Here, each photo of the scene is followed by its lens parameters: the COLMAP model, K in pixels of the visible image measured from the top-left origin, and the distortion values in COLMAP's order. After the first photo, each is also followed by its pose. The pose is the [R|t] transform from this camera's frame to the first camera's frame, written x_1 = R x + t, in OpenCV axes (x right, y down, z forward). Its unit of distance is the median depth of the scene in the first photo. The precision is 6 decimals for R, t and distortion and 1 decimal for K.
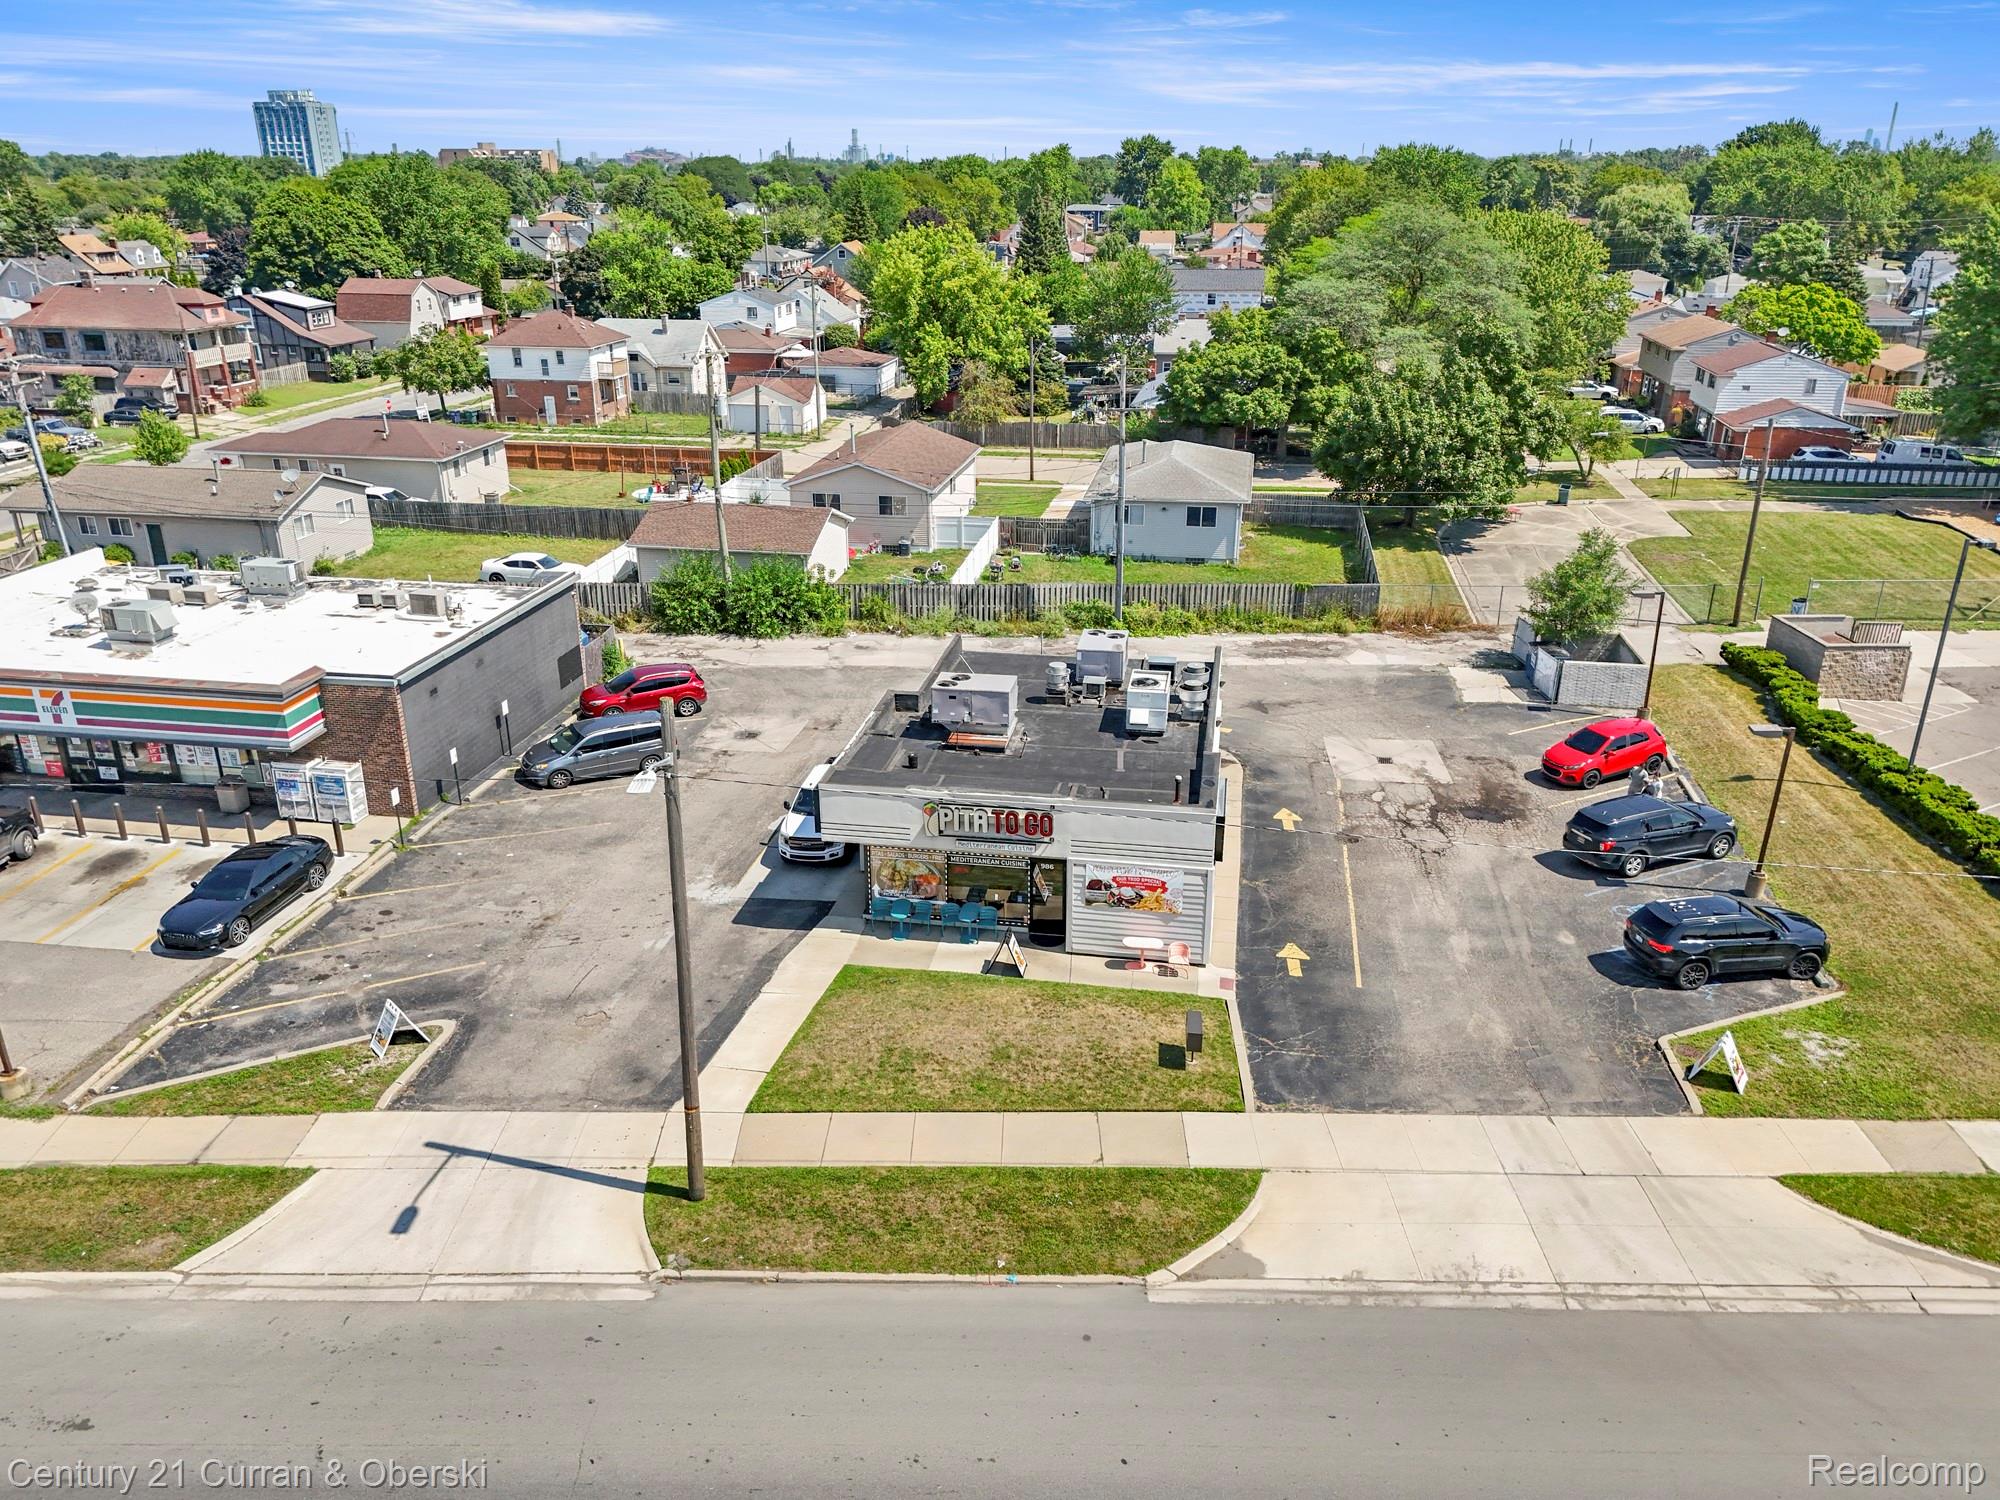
lens RADIAL K [[1466.0, 0, 1000.0], [0, 1466.0, 750.0], [0, 0, 1]] dist [0.084582, -0.086220]
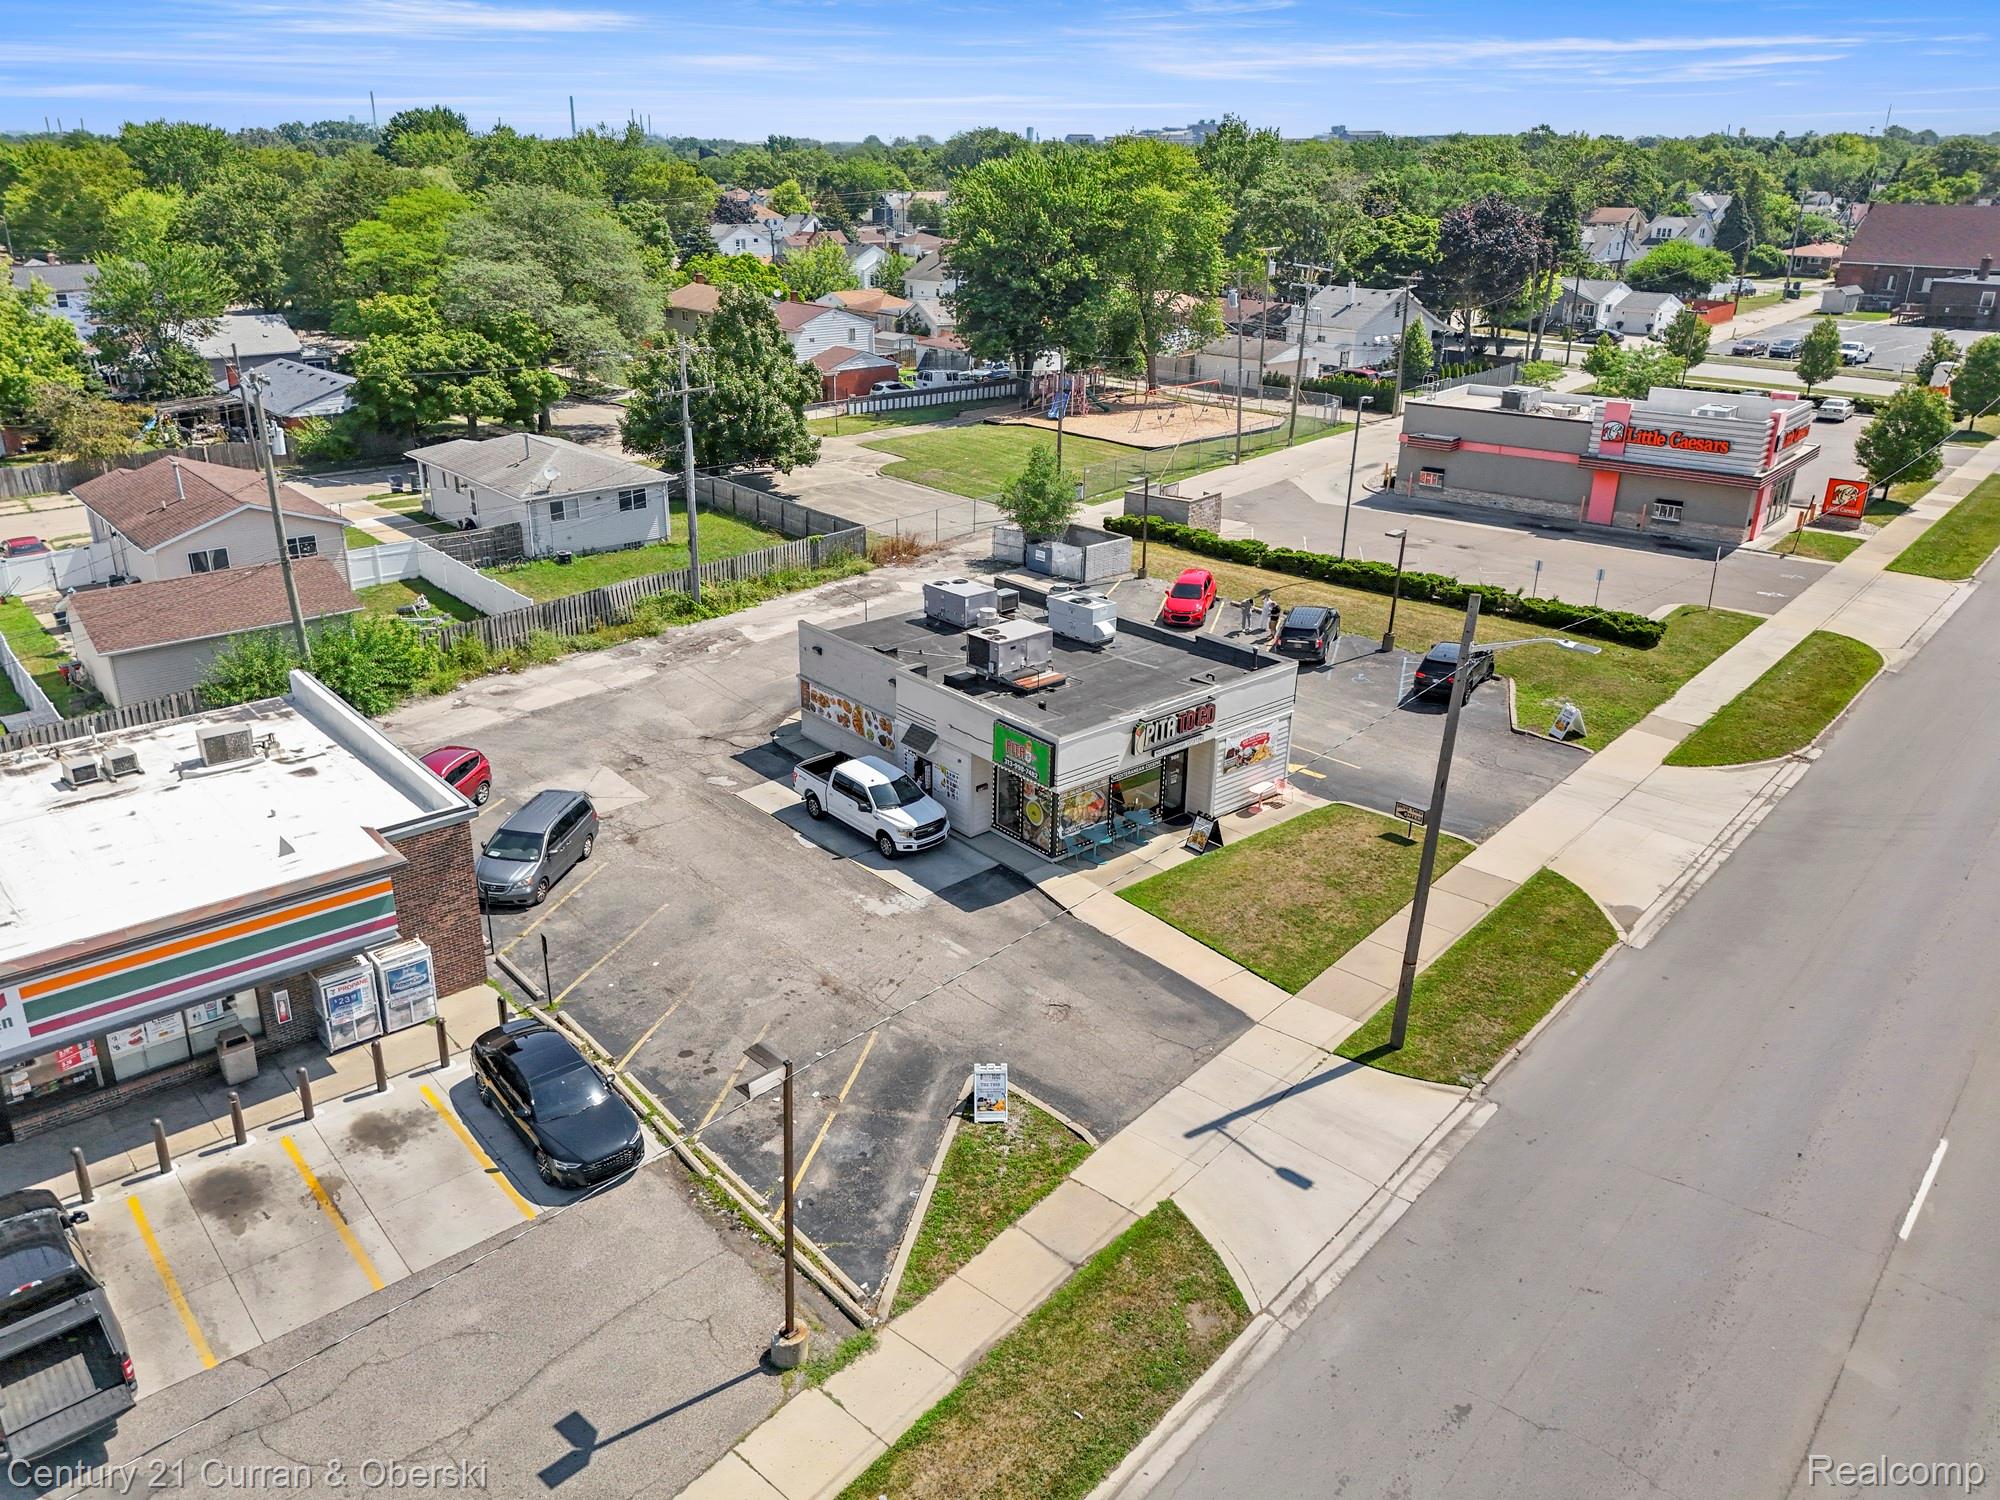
lens RADIAL K [[1437.7, 0, 962.5], [0, 1437.7, 793.1], [0, 0, 1]] dist [0.040453, -0.002371]
pose [[0.654944, -0.306066, 0.690921, -1.010752], [0.277133, 0.947886, 0.157195, -0.137713], [-0.703026, 0.088523, 0.705633, 0.375087]]
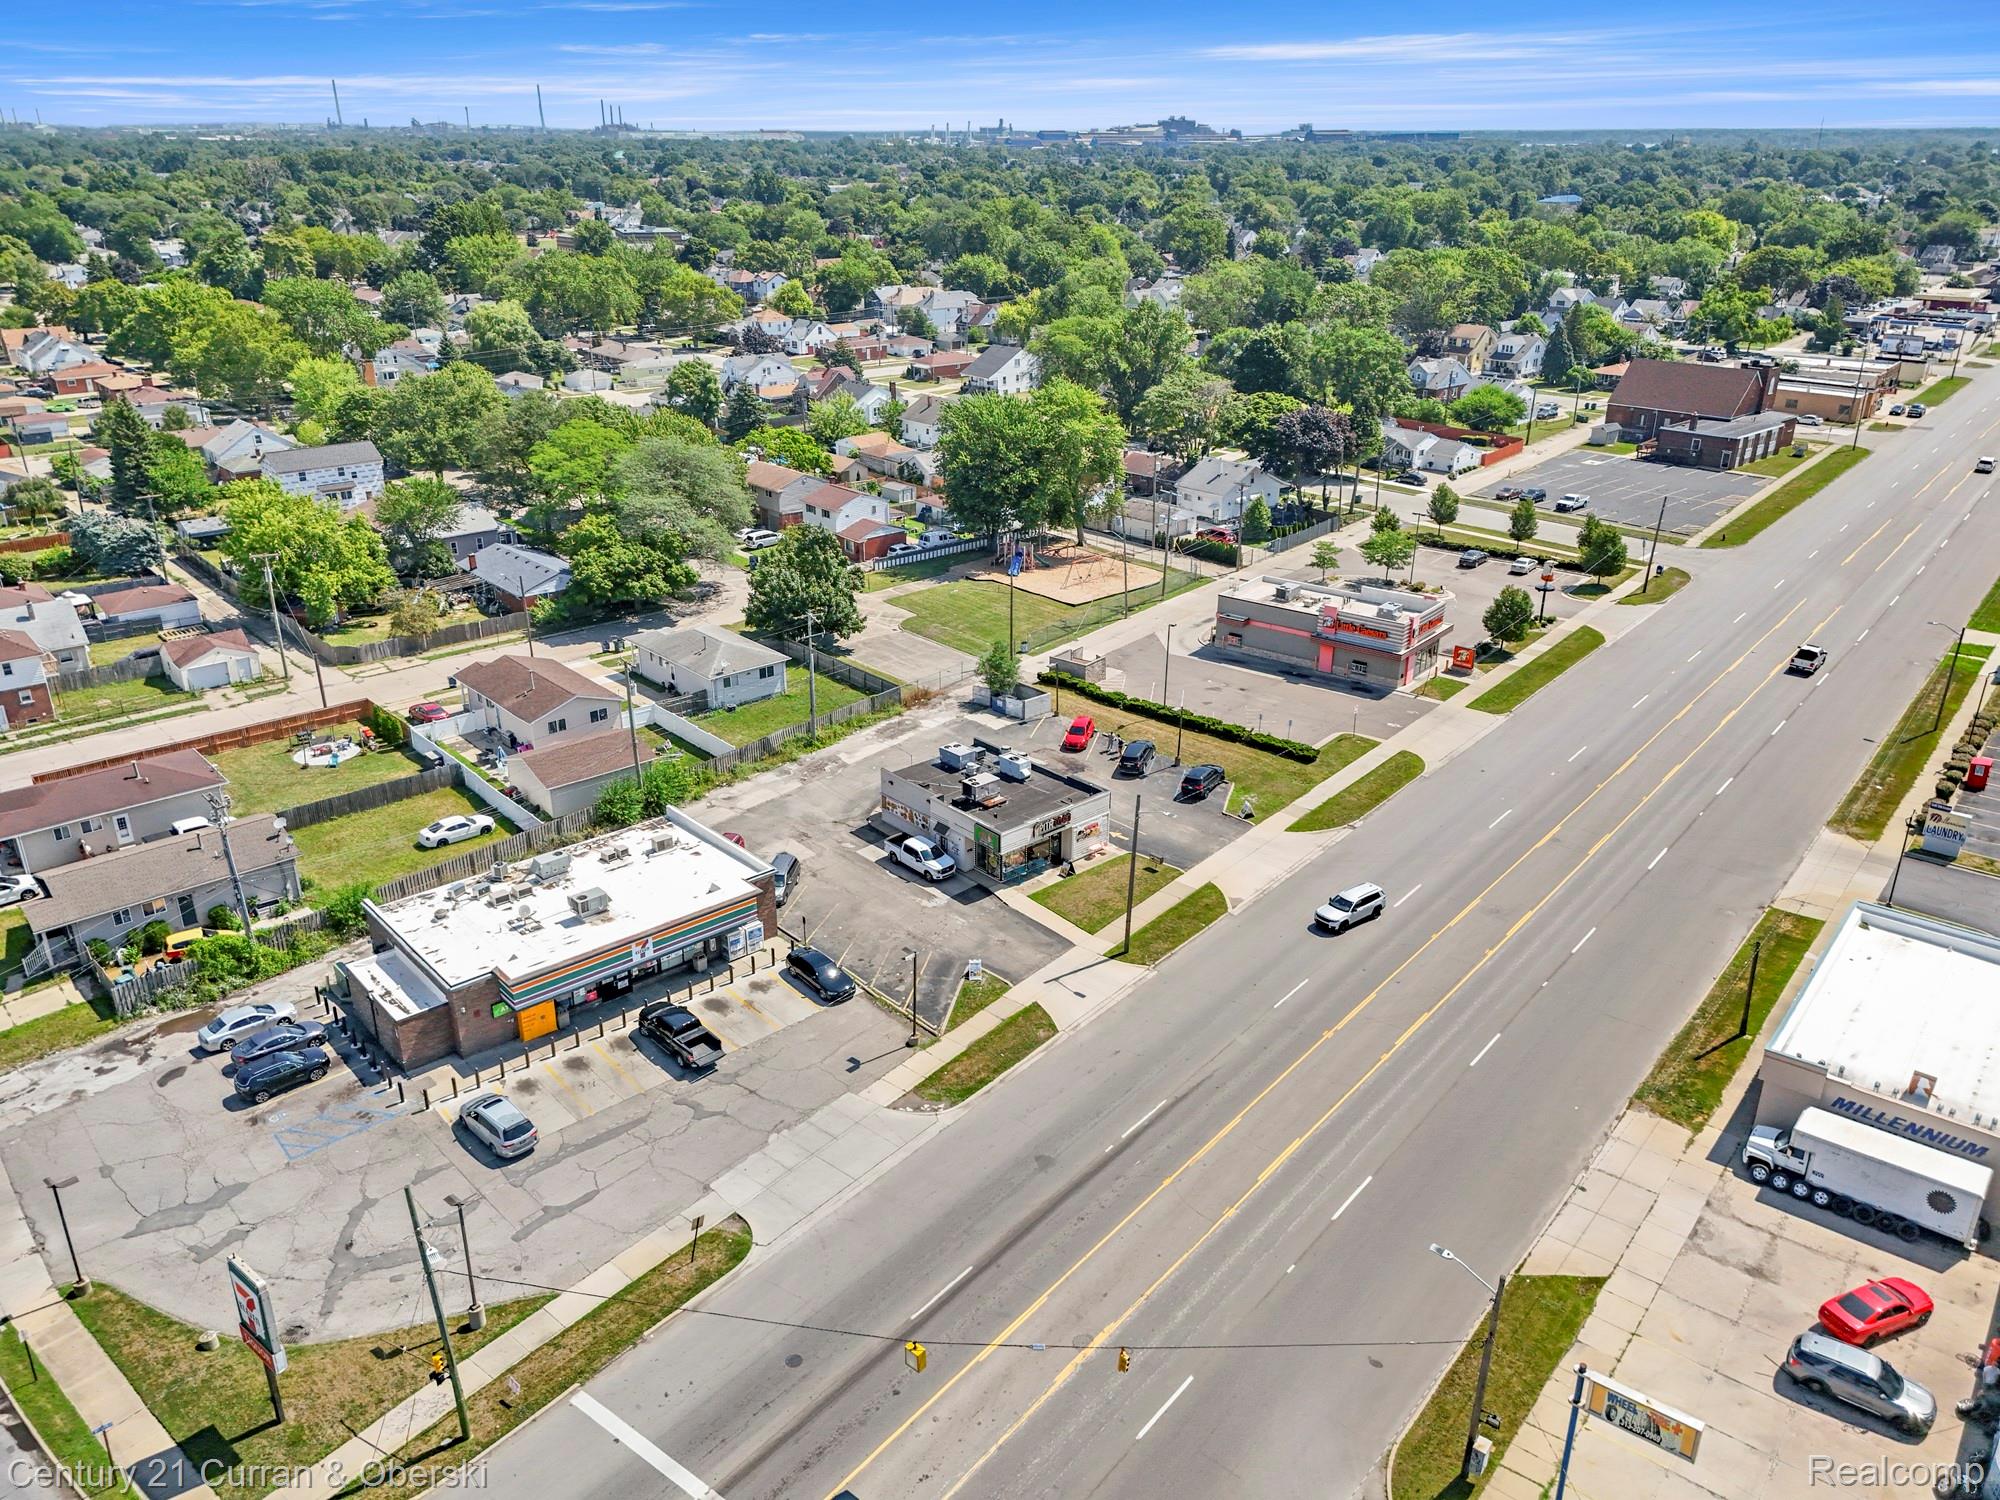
lens RADIAL K [[1466.0, 0, 1000.0], [0, 1466.0, 750.0], [0, 0, 1]] dist [0.084582, -0.086220]
pose [[0.623877, -0.299061, 0.722039, -2.173380], [0.284349, 0.947427, 0.146723, -0.551849], [-0.727958, 0.113774, 0.676116, -0.824424]]
